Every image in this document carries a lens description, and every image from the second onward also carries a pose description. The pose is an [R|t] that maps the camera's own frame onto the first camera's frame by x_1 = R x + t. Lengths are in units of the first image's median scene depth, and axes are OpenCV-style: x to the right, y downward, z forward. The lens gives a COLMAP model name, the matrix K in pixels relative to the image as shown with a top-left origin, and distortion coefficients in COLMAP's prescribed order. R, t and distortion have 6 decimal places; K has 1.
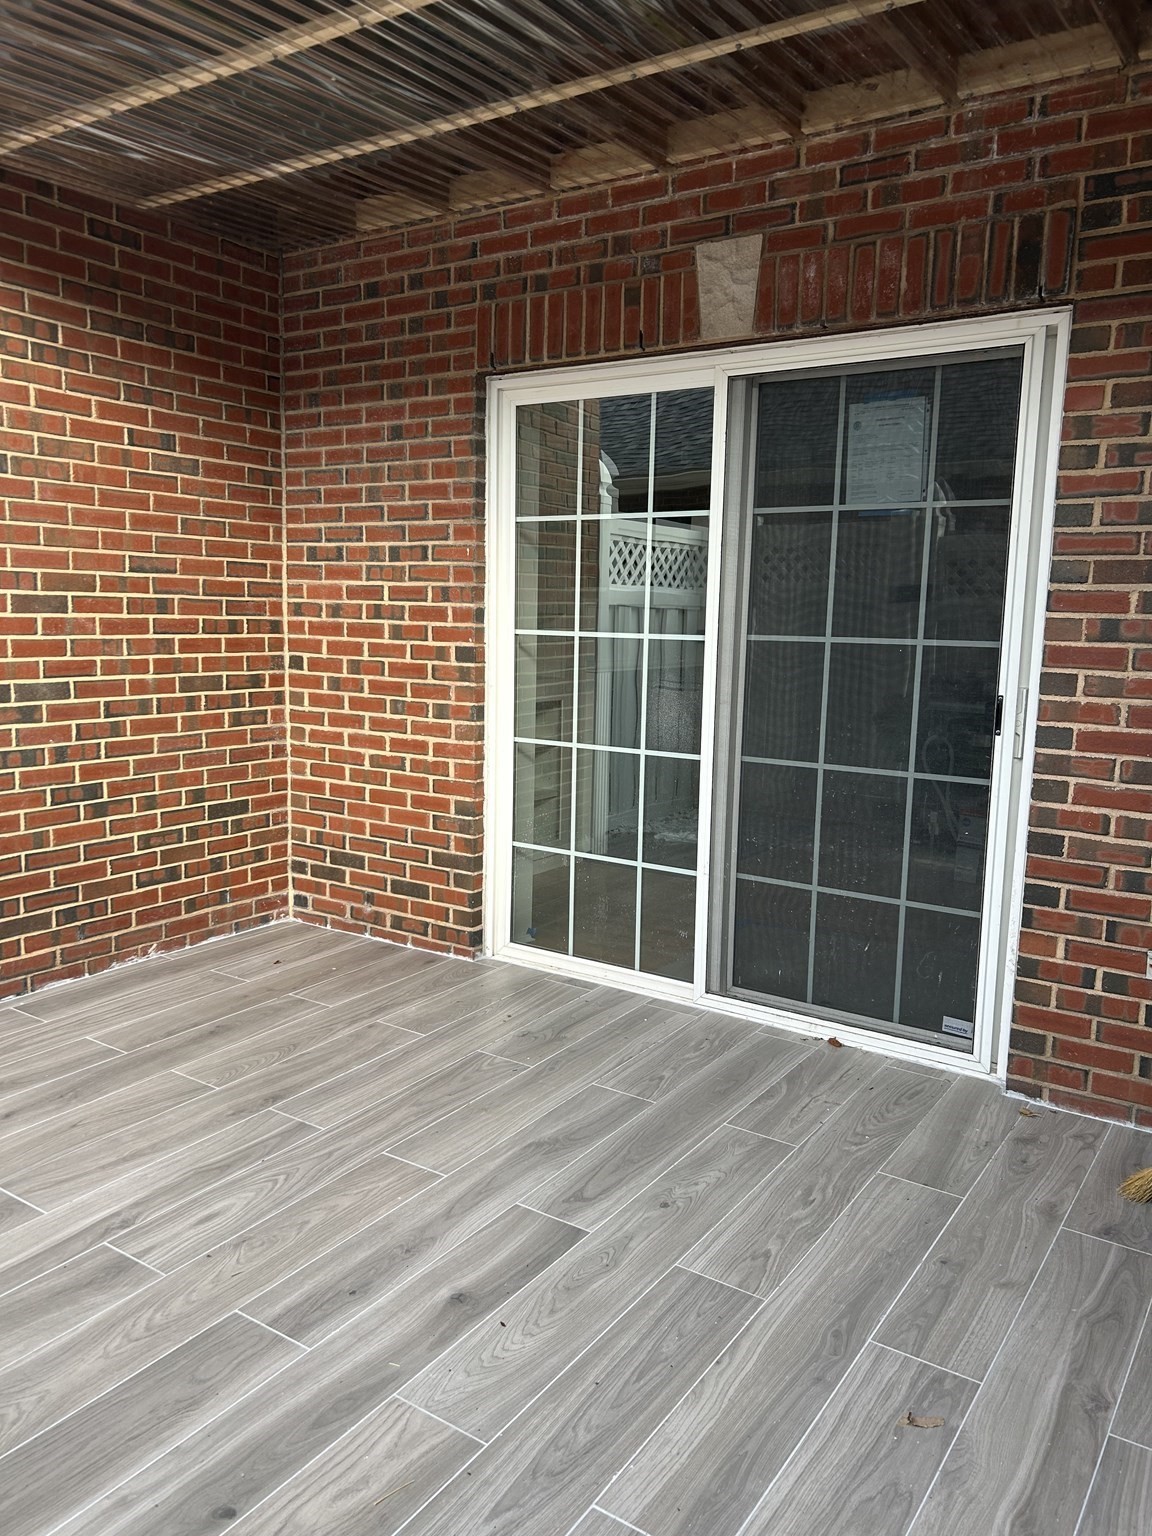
lens RADIAL K [[1153.4, 0, 576.6], [0, 1153.4, 767.9], [0, 0, 1]] dist [0.006506, 0.001807]
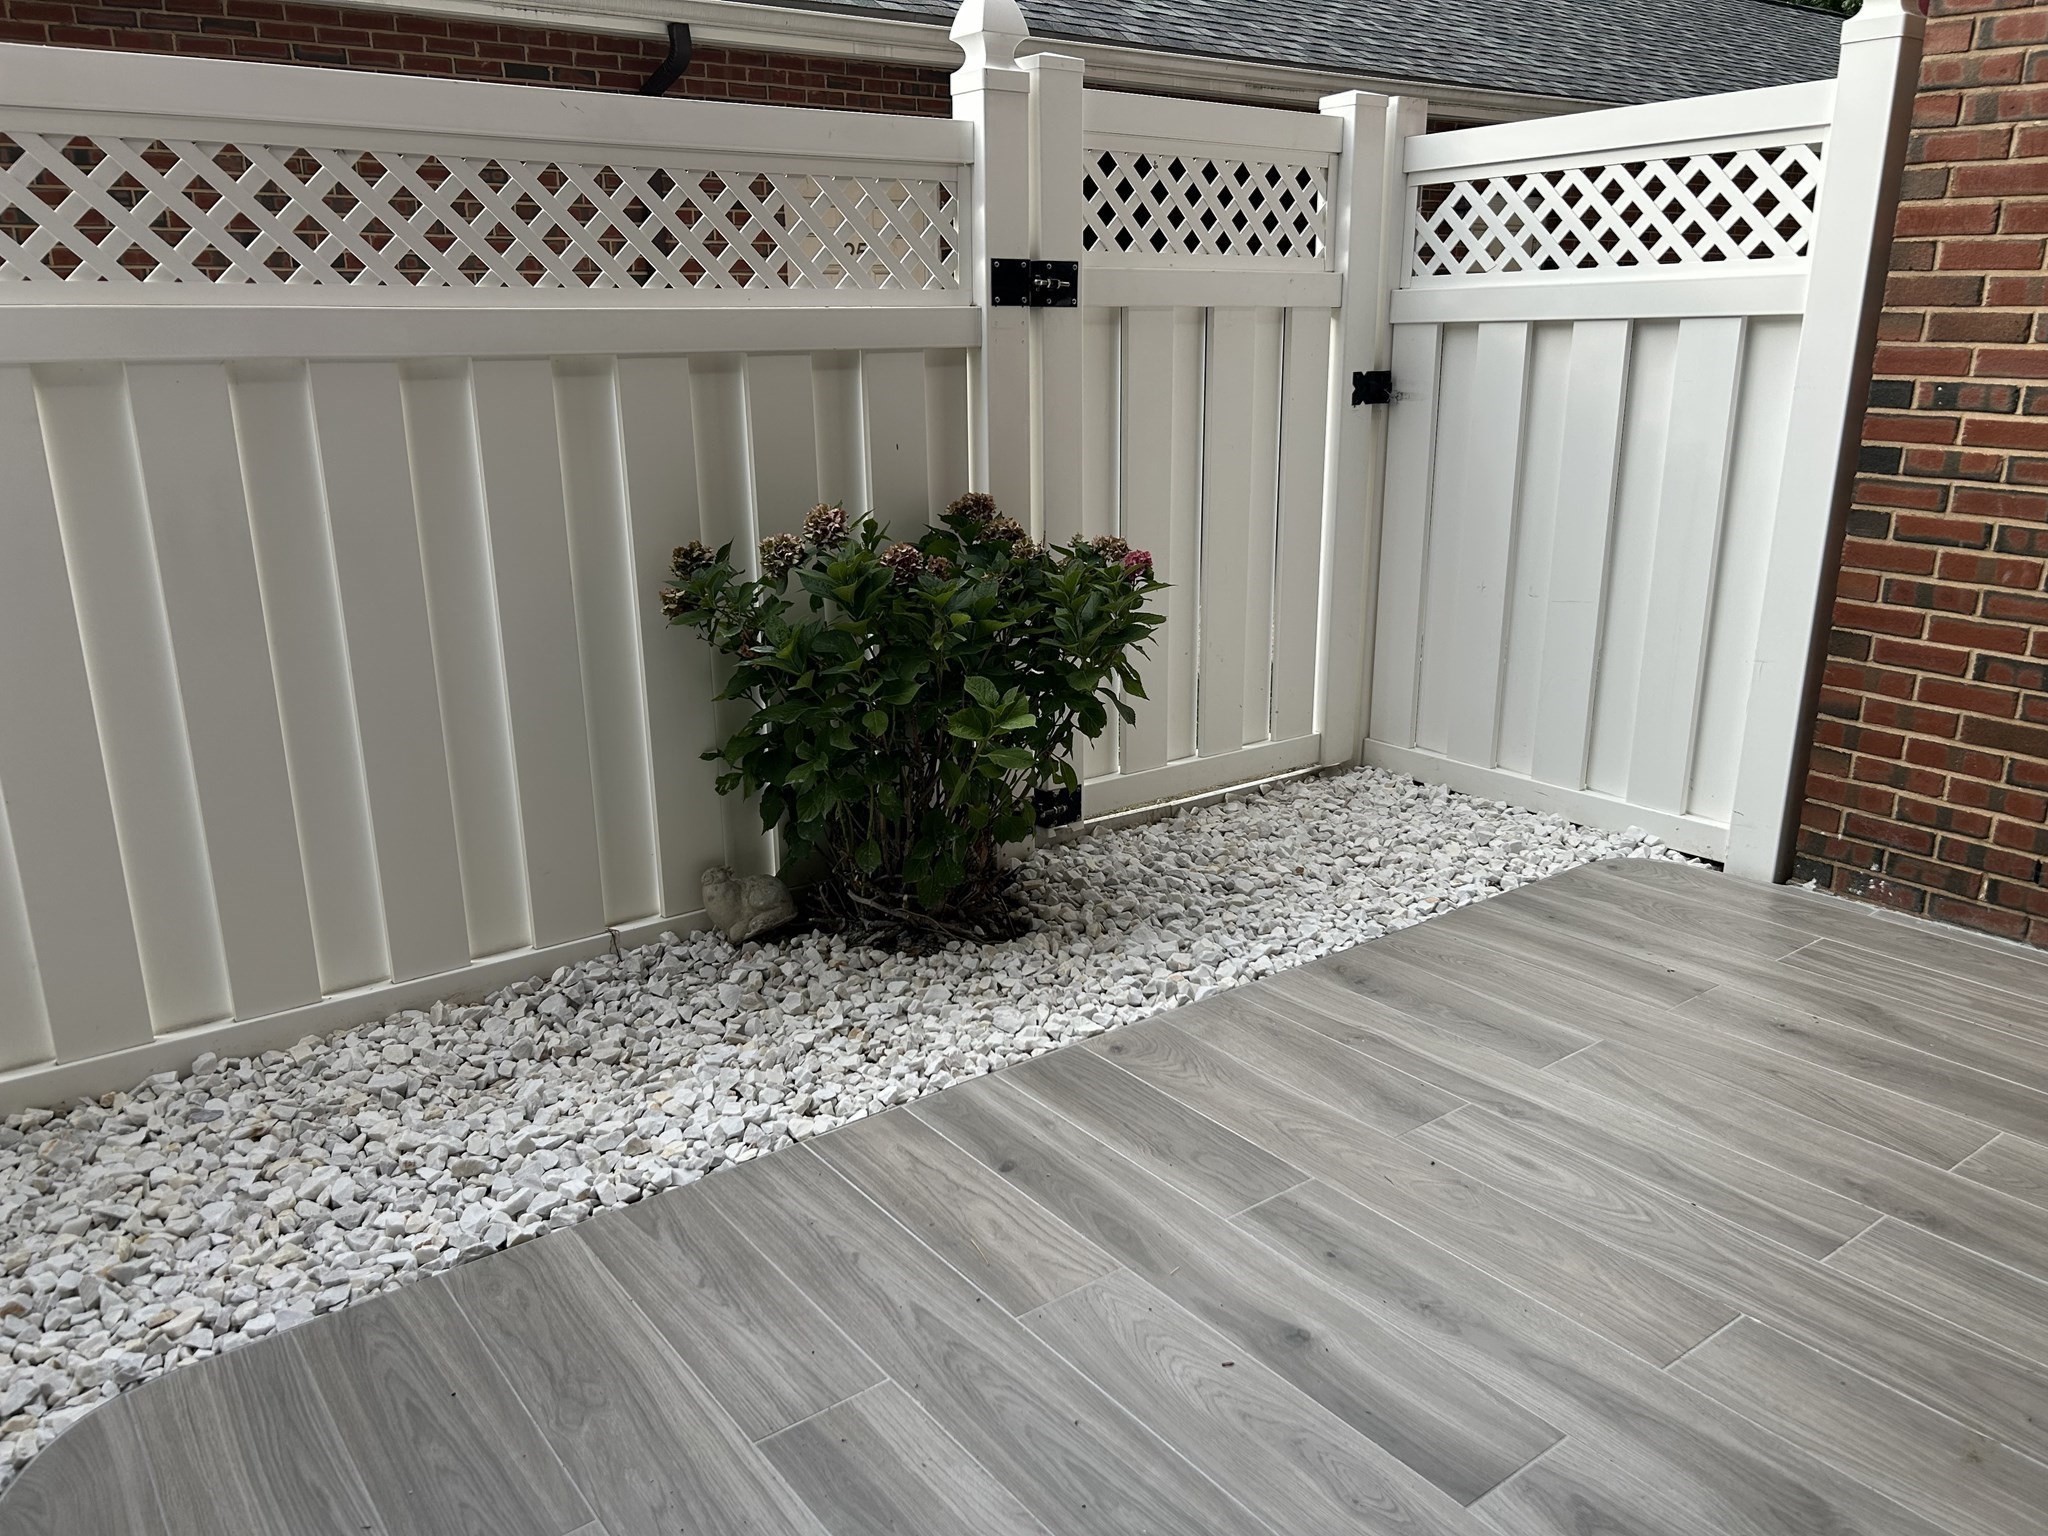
lens RADIAL K [[1537.9, 0, 1025.5], [0, 1537.9, 771.6], [0, 0, 1]] dist [0.006506, 0.001807]
pose [[-0.316961, 0.260515, -0.911958, 0.649204], [-0.136882, 0.938905, 0.315787, -0.130338], [0.938509, 0.224923, -0.261937, 0.901328]]
